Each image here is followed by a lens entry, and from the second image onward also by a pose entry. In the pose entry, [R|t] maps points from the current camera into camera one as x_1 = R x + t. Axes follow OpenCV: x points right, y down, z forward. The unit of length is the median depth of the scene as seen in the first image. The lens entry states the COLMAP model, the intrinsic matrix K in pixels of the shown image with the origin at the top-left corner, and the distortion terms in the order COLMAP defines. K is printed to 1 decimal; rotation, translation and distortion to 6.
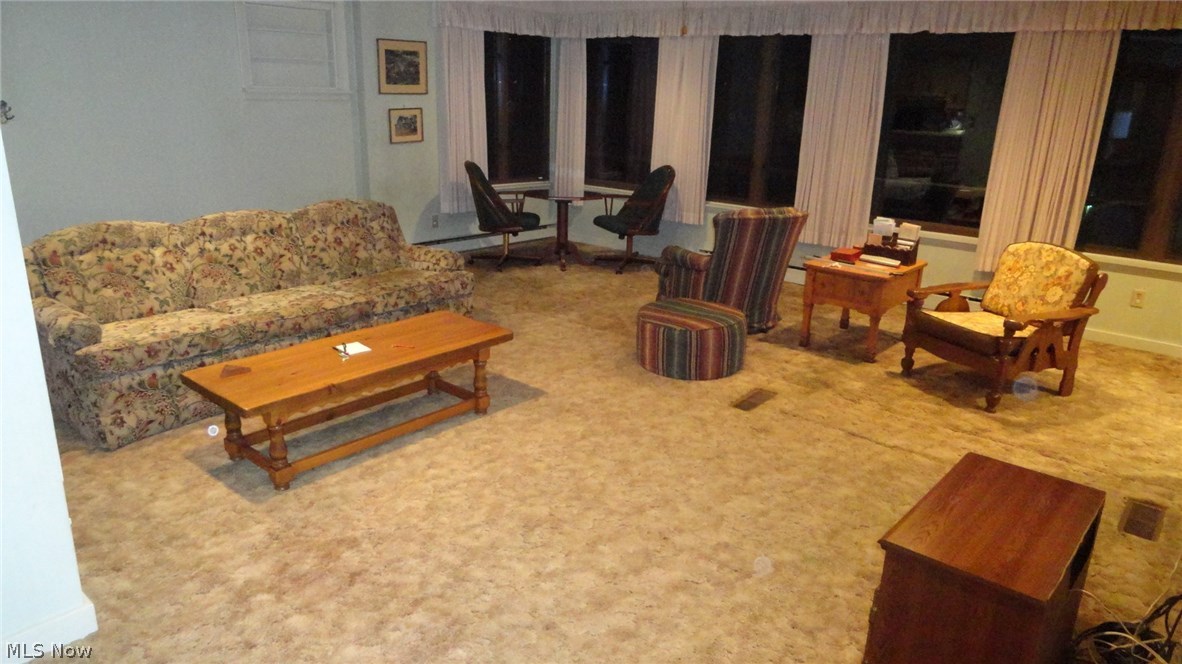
lens RADIAL K [[812.2, 0, 595.1], [0, 812.2, 333.1], [0, 0, 1]] dist [-0.013455, 0.022354]
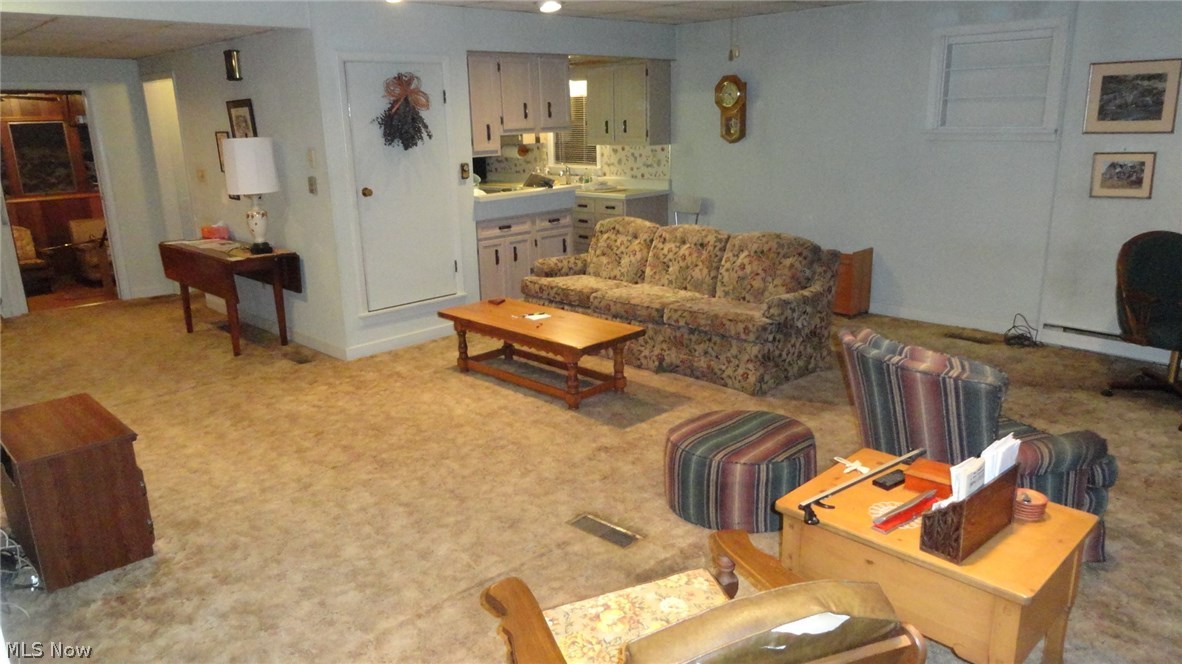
lens RADIAL K [[812.2, 0, 595.1], [0, 812.2, 333.1], [0, 0, 1]] dist [-0.013455, 0.022354]
pose [[-0.082805, 0.233121, -0.968916, 0.857584], [-0.275090, 0.929133, 0.247059, -0.265639], [0.957846, 0.286996, -0.012807, 0.907590]]
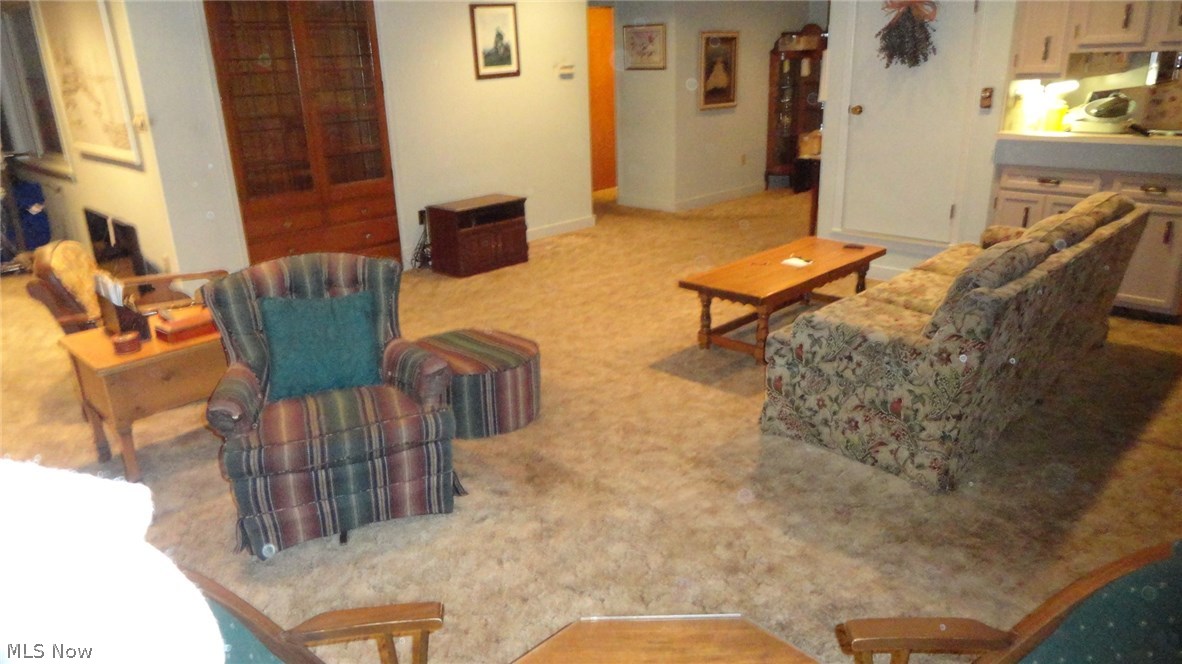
lens RADIAL K [[812.2, 0, 595.1], [0, 812.2, 333.1], [0, 0, 1]] dist [-0.013455, 0.022354]
pose [[-0.997977, -0.020601, 0.060143, -0.052126], [0.019083, 0.805336, 0.592511, -0.523730], [-0.060642, 0.592460, -0.803314, 1.700408]]
